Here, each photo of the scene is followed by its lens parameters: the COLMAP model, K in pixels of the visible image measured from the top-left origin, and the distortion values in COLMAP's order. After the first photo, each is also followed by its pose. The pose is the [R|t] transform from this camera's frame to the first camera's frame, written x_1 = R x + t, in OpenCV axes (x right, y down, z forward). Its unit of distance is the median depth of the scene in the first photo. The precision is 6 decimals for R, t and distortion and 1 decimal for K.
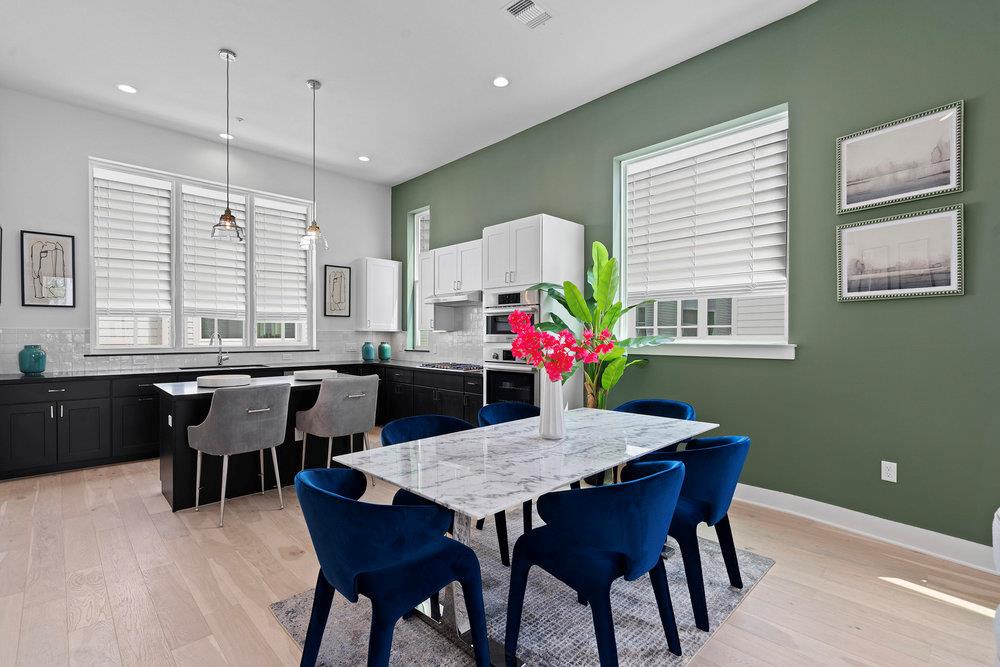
lens RADIAL K [[455.4, 0, 498.8], [0, 455.4, 338.8], [0, 0, 1]] dist [0.000399, 0.000784]
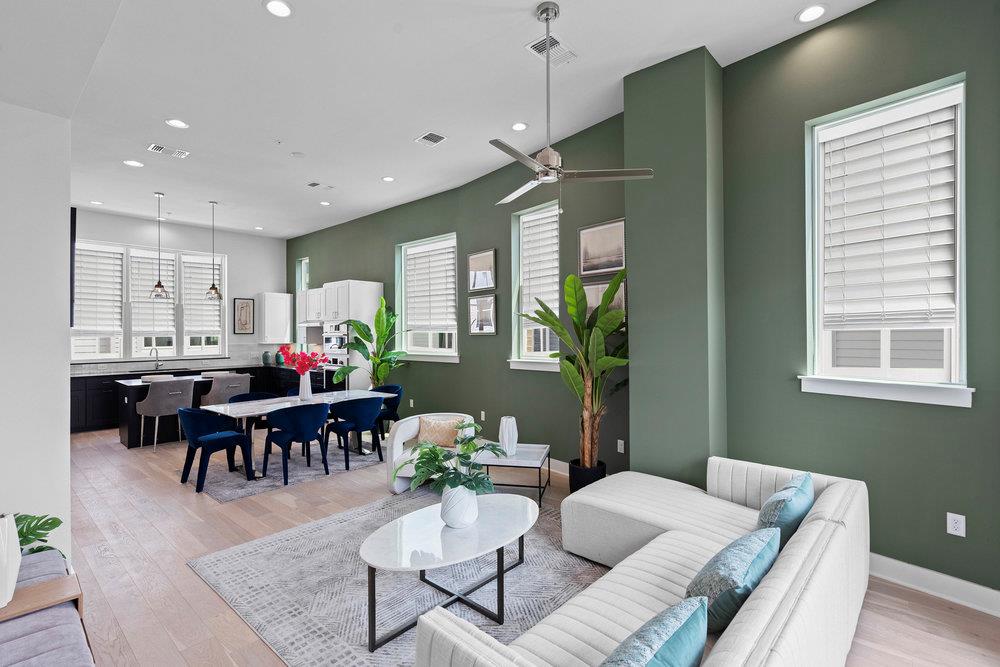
lens RADIAL K [[469.8, 0, 500.0], [0, 469.8, 333.5], [0, 0, 1]] dist [-0.002628, -0.000455]
pose [[0.997564, -0.007275, 0.069382, 0.442276], [0.007859, 0.999936, -0.008140, -0.041051], [-0.069318, 0.008665, 0.997557, -0.671762]]
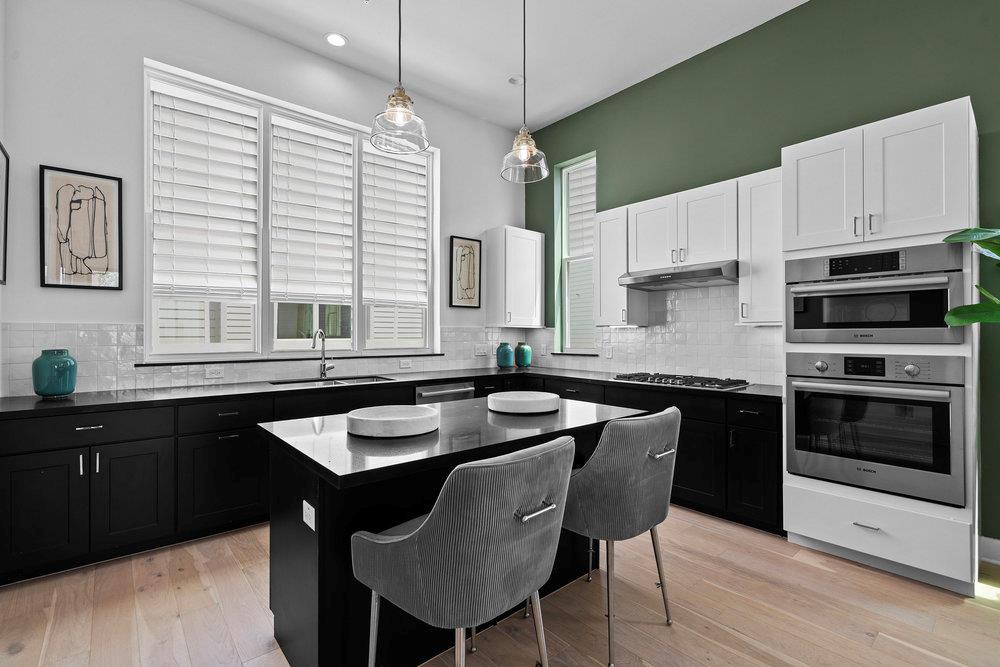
lens RADIAL K [[451.8, 0, 498.0], [0, 451.8, 332.9], [0, 0, 1]] dist [-0.000222, 0.000186]
pose [[0.998079, -0.003825, -0.061836, -0.334854], [0.003022, 0.999910, -0.013075, 0.001426], [0.061881, 0.012863, 0.998001, 0.368814]]
